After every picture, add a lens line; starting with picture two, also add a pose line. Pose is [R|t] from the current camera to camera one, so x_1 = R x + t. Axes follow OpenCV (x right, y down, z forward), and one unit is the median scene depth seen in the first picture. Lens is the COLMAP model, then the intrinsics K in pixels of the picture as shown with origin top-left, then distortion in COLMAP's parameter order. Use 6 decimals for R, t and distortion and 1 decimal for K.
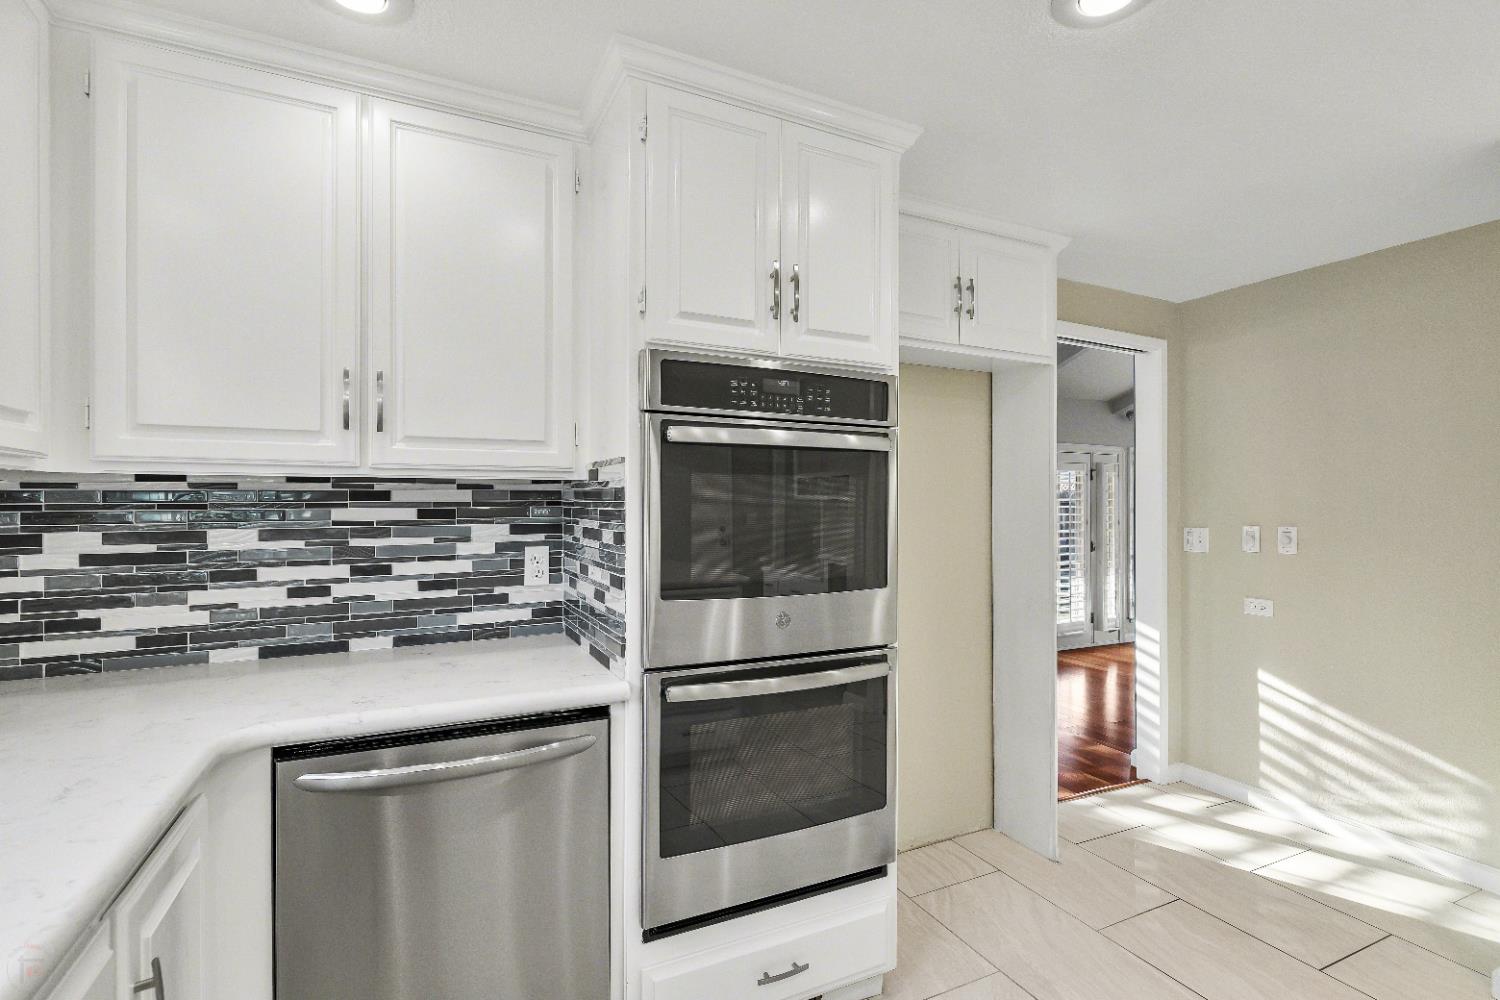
lens RADIAL K [[688.8, 0, 746.4], [0, 688.8, 498.5], [0, 0, 1]] dist [-0.002330, -0.000374]
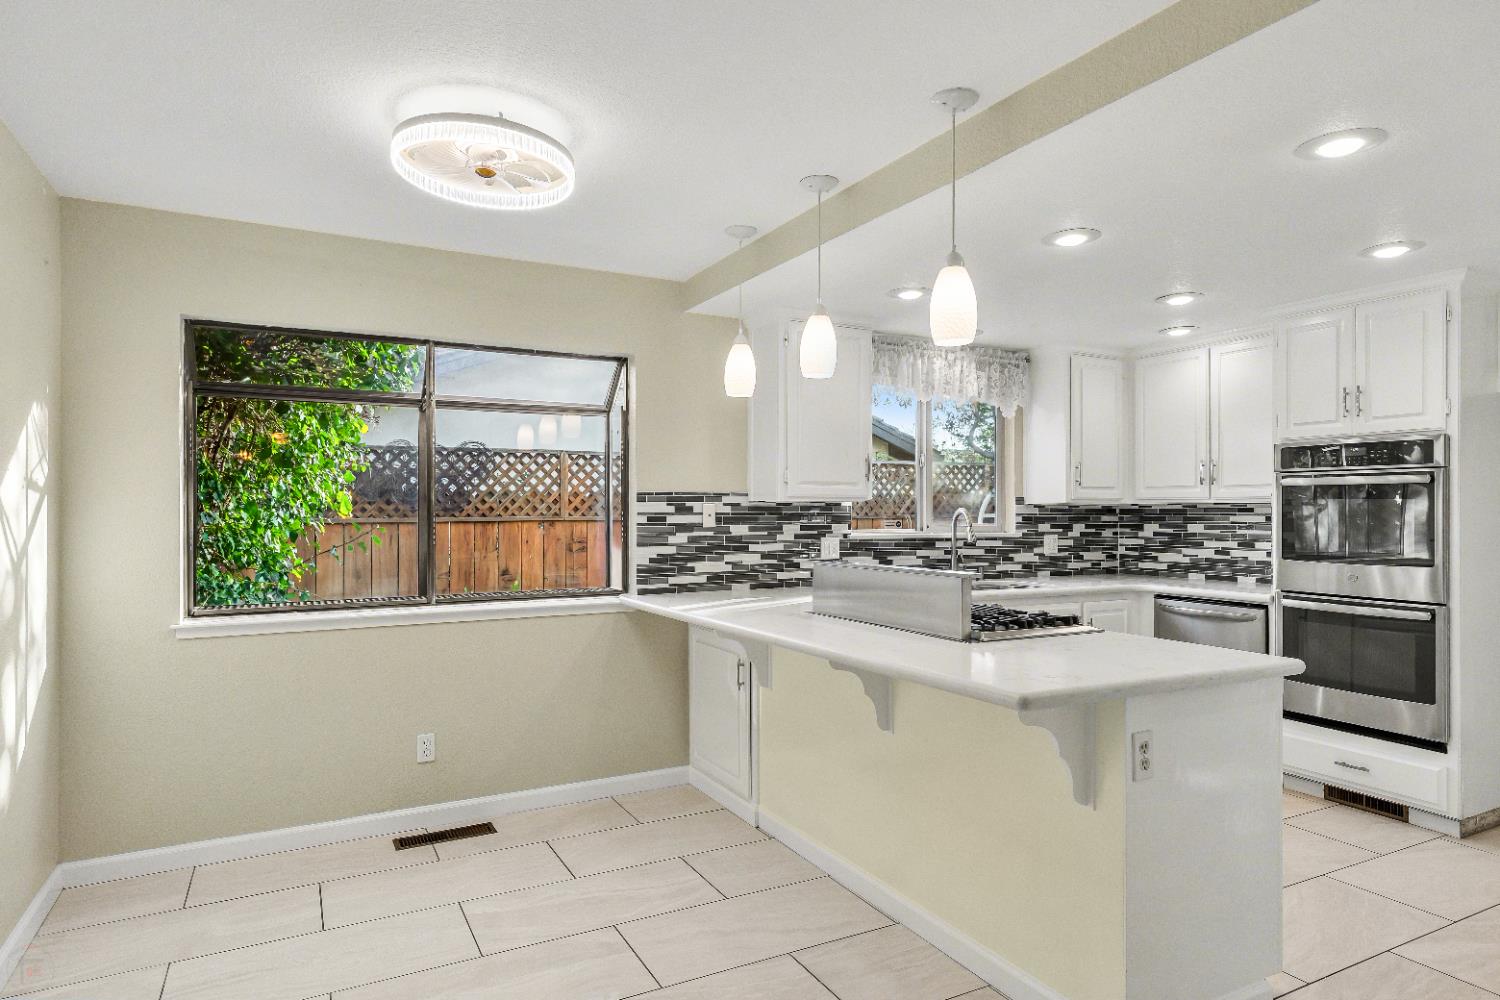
lens RADIAL K [[861.5, 0, 750.0], [0, 861.5, 500.0], [0, 0, 1]] dist [0.009959, 0.000215]
pose [[0.044083, -0.011780, -0.998958, 2.266484], [0.006058, 0.999915, -0.011524, -0.015227], [0.999009, -0.005544, 0.044151, -0.712725]]
